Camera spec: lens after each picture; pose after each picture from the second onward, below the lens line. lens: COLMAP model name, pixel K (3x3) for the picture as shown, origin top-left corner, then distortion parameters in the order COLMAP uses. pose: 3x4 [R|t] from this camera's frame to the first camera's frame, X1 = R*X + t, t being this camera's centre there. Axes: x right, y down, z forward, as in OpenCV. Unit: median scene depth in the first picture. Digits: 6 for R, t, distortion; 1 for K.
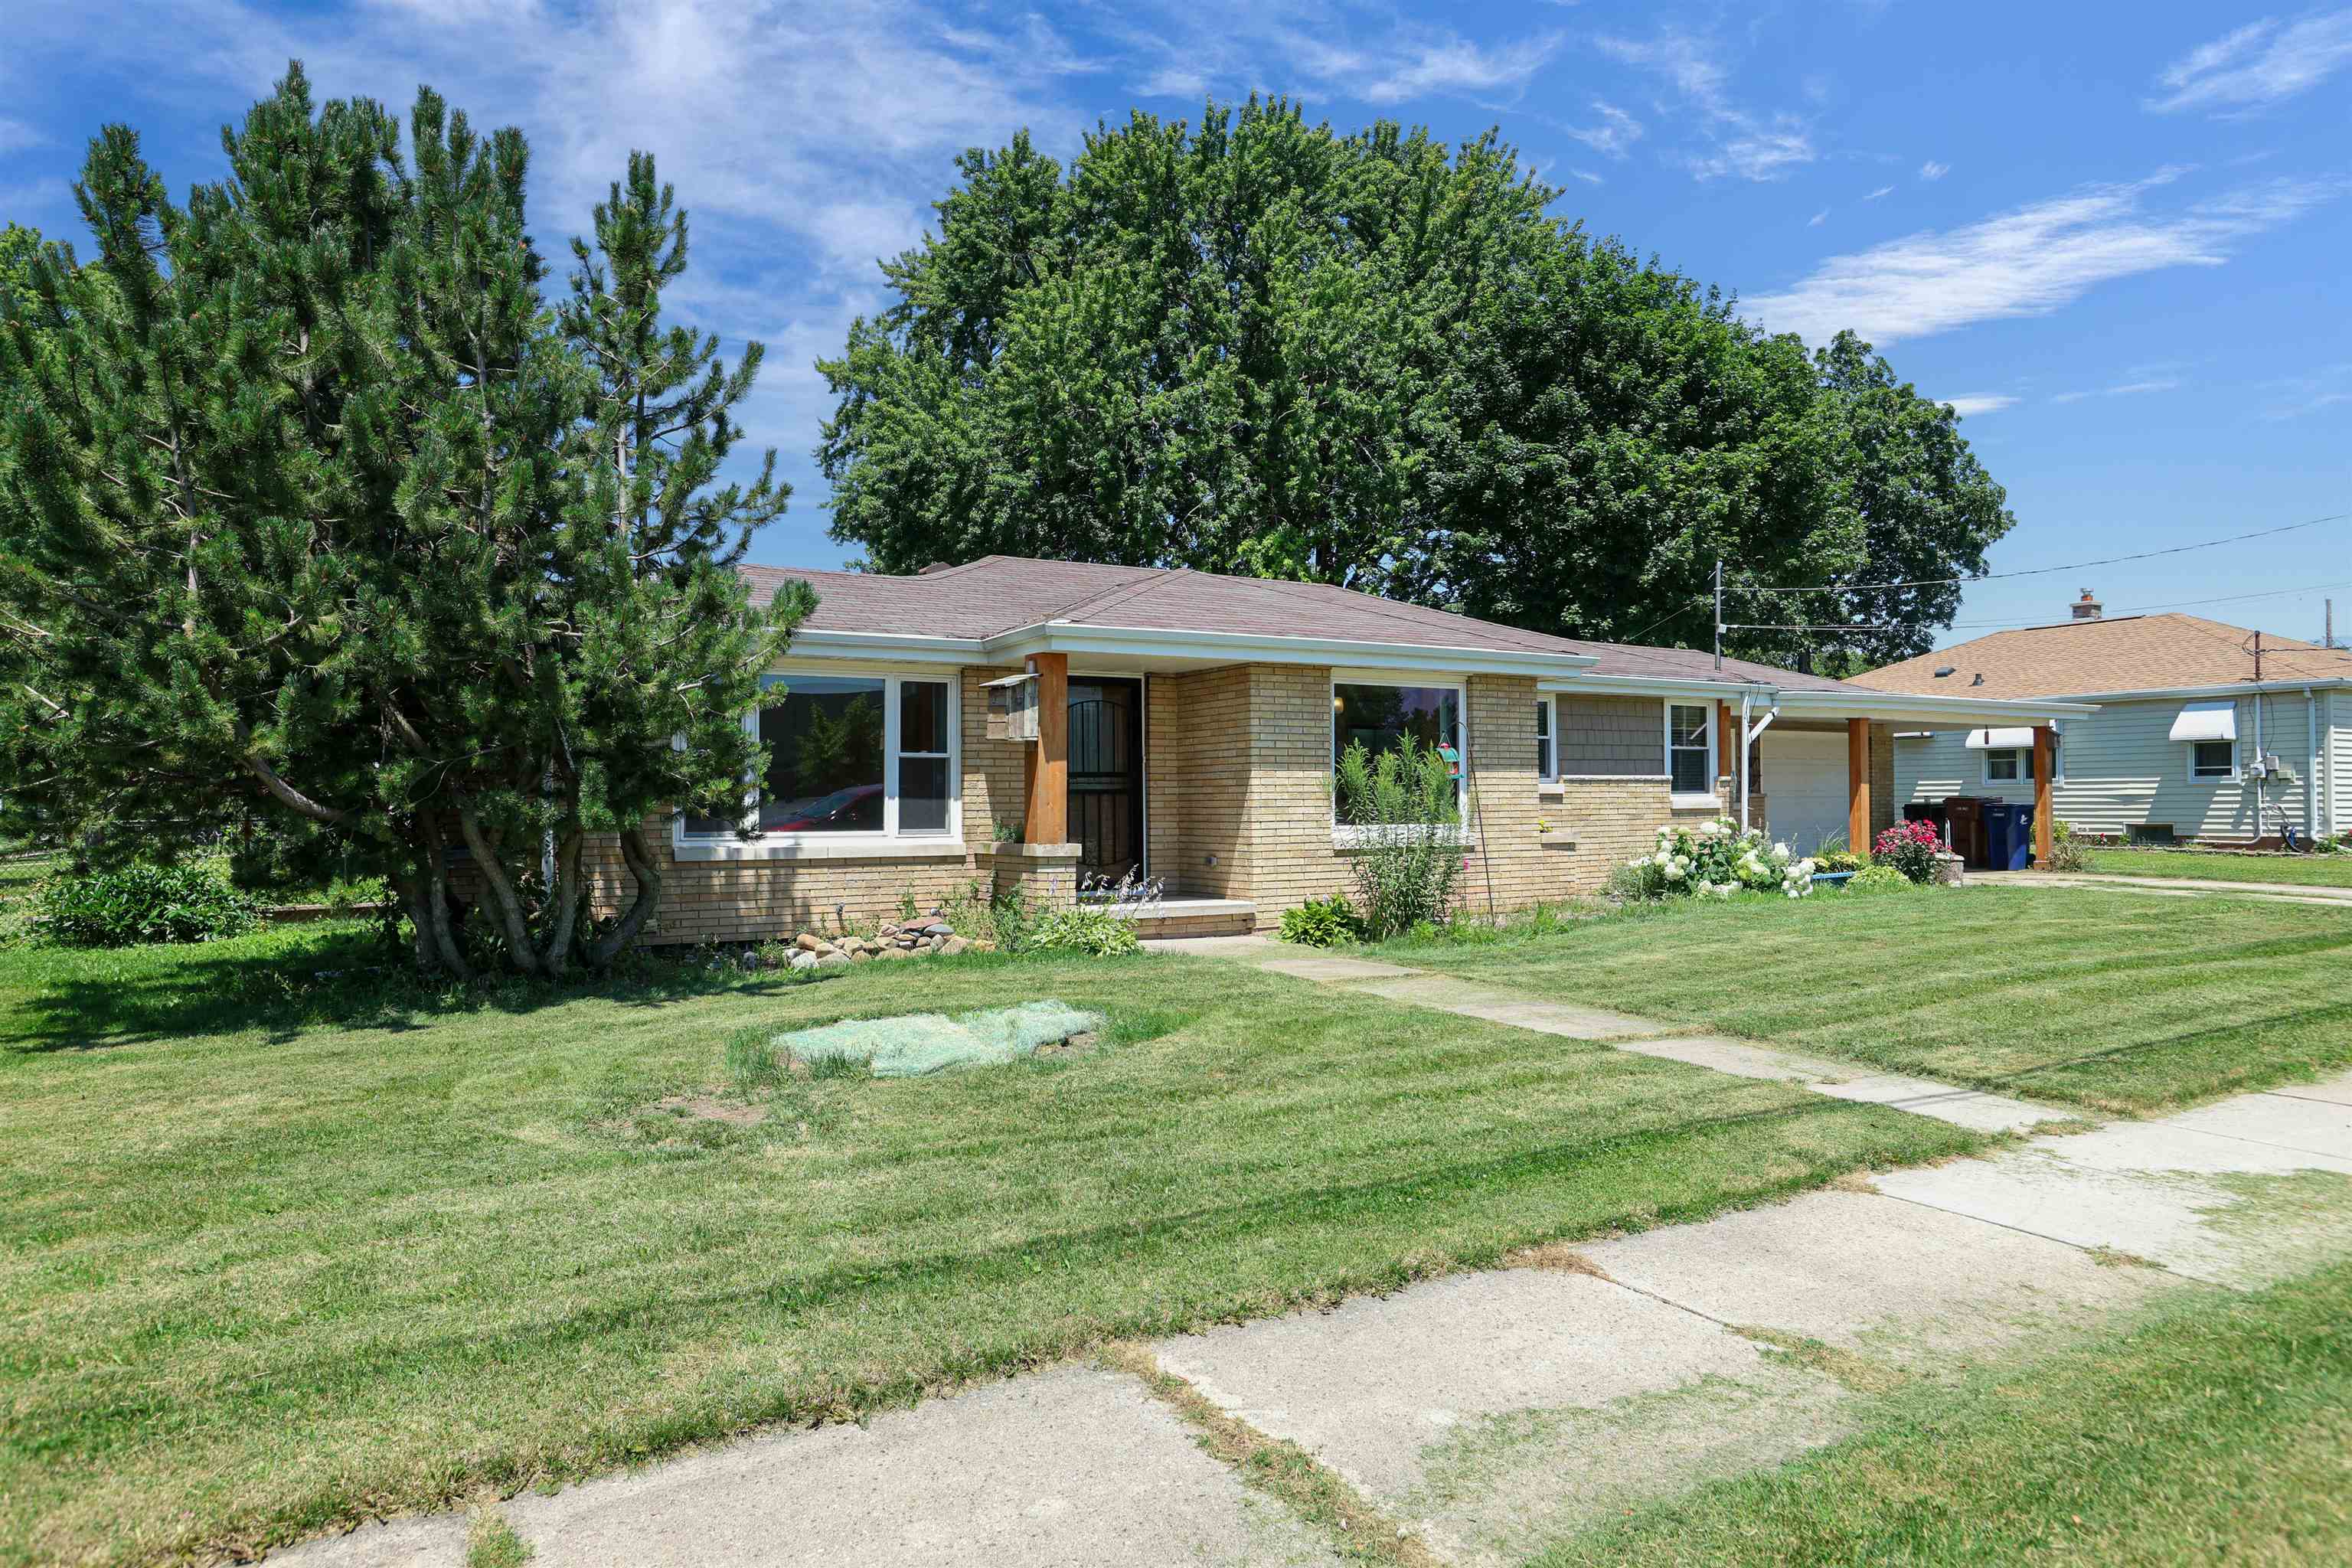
lens RADIAL K [[1463.1, 0, 1183.2], [0, 1463.1, 797.3], [0, 0, 1]] dist [-0.022544, -0.001103]
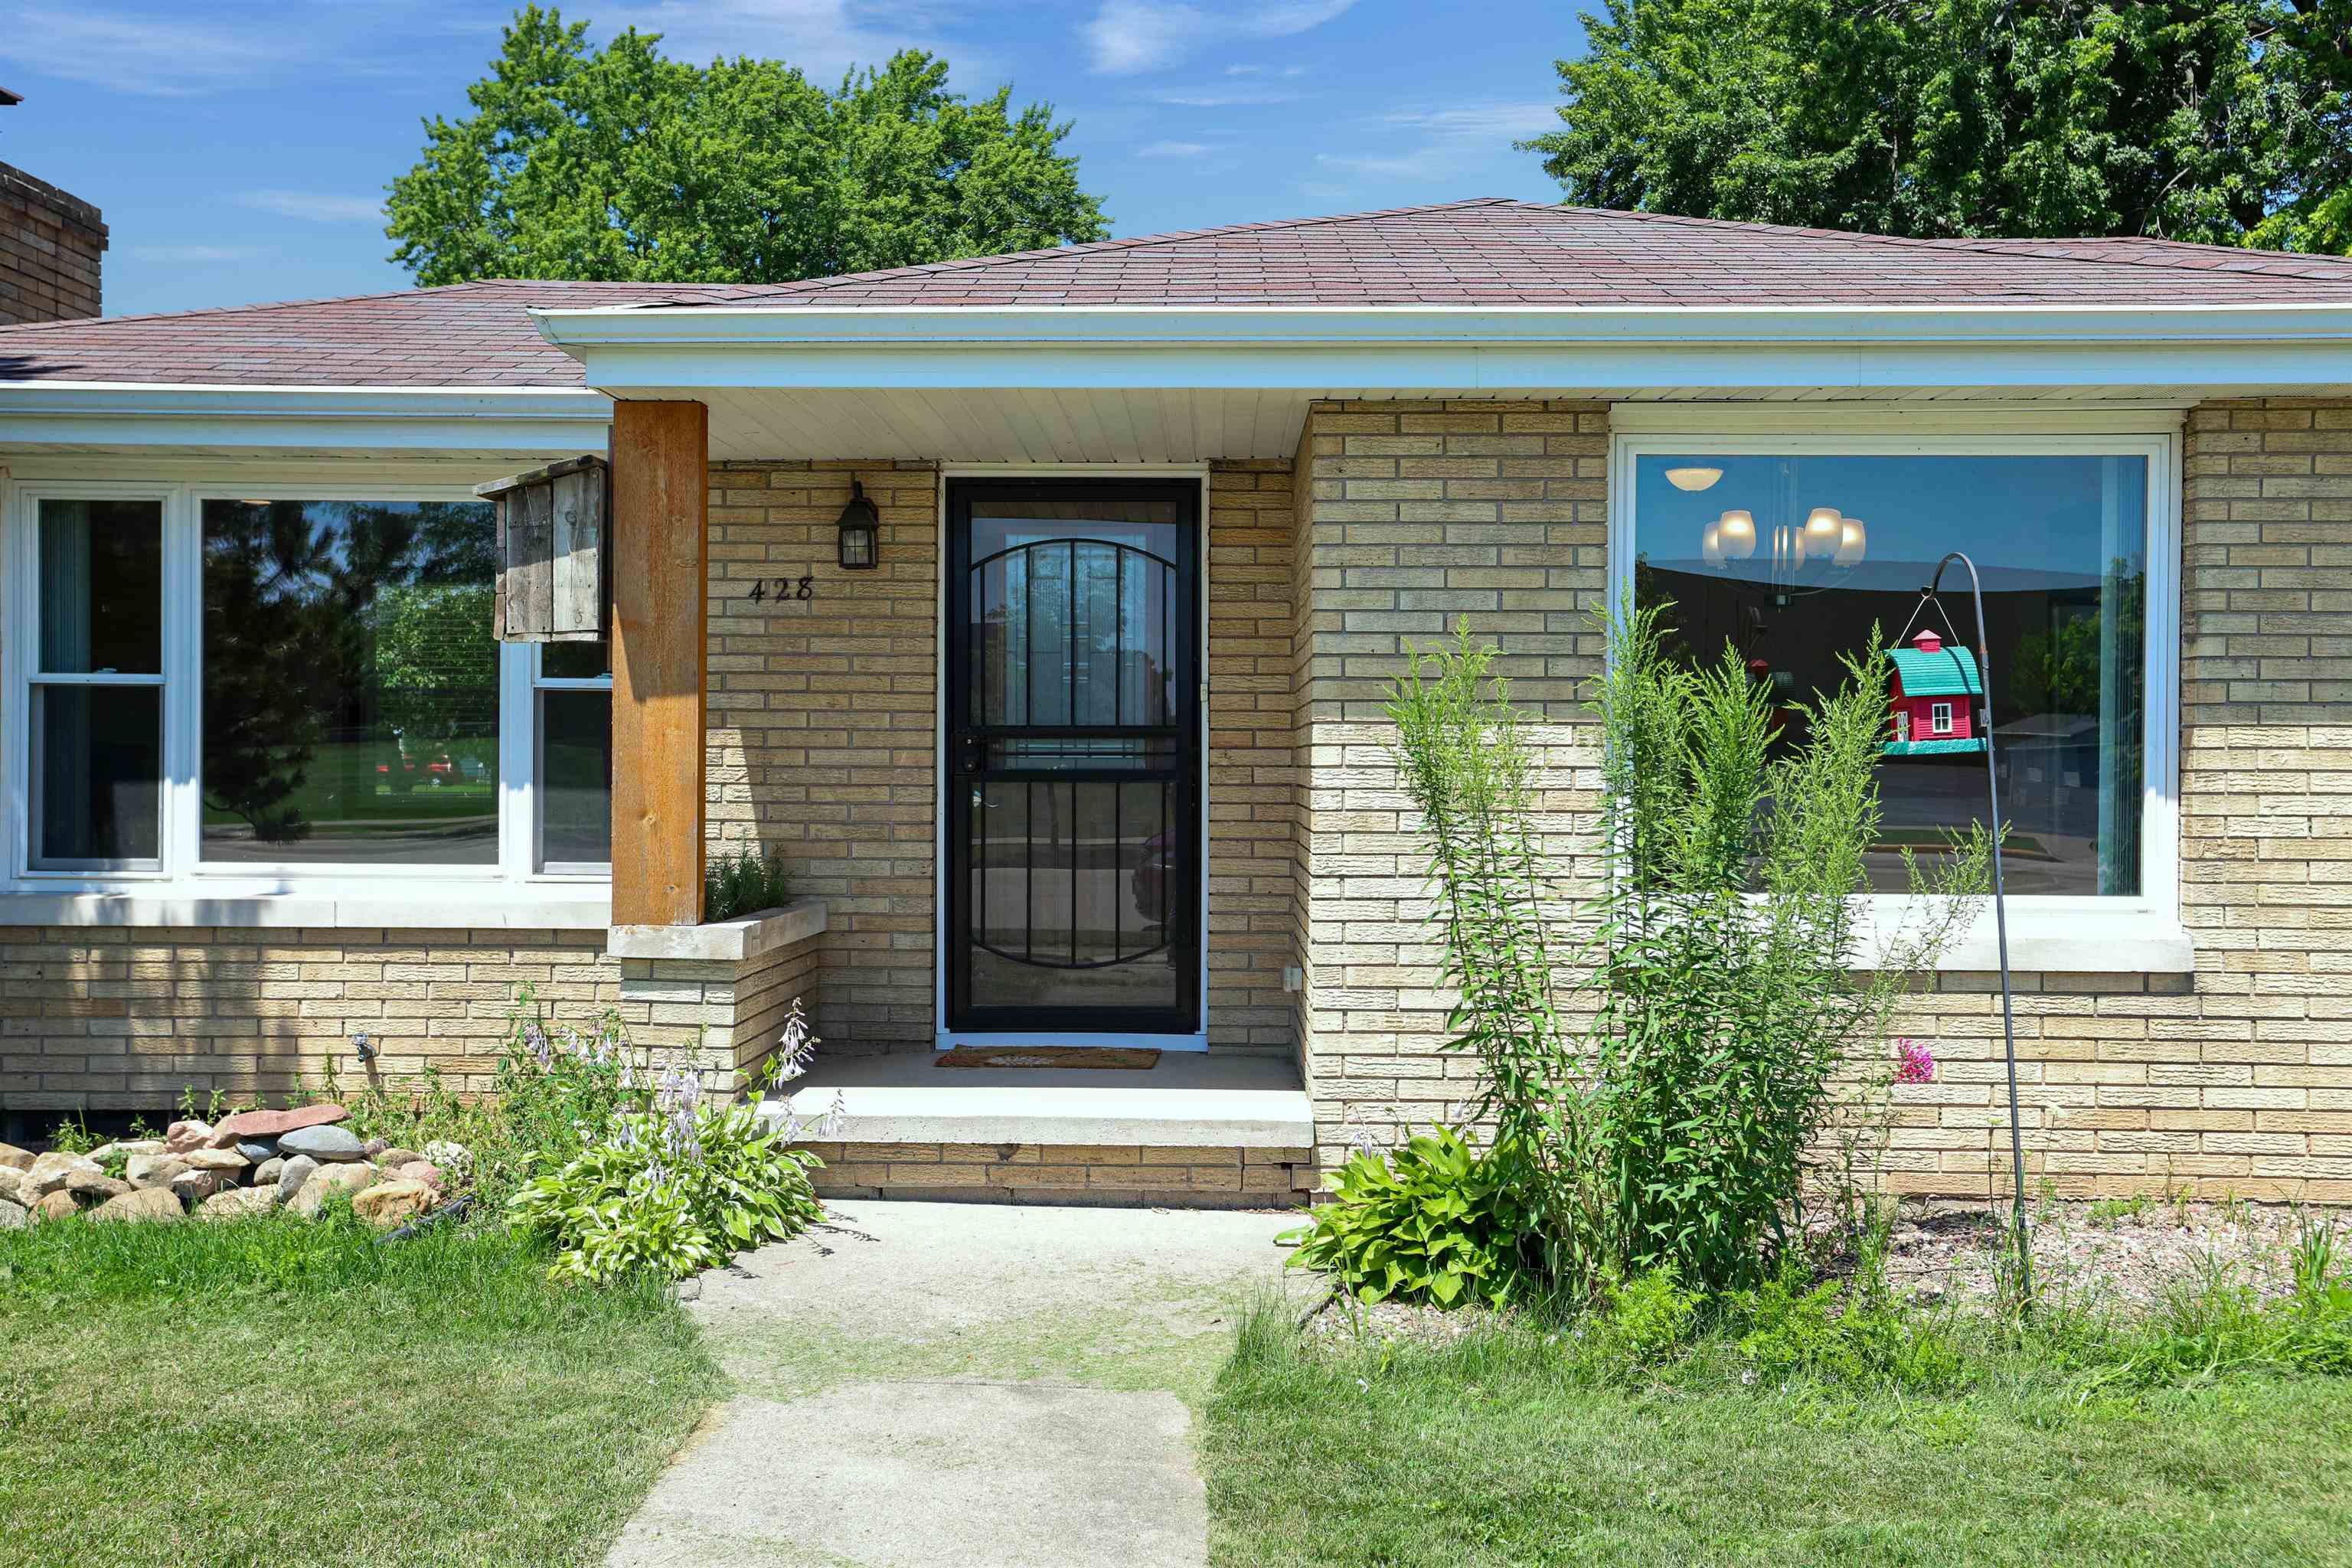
lens RADIAL K [[2152.4, 0, 1174.6], [0, 2152.4, 775.9], [0, 0, 1]] dist [0.054476, 0.000000]
pose [[0.853109, 0.015192, -0.521511, 0.207063], [-0.009709, 0.999865, 0.013244, -0.009174], [0.521642, -0.006236, 0.853142, 0.416391]]
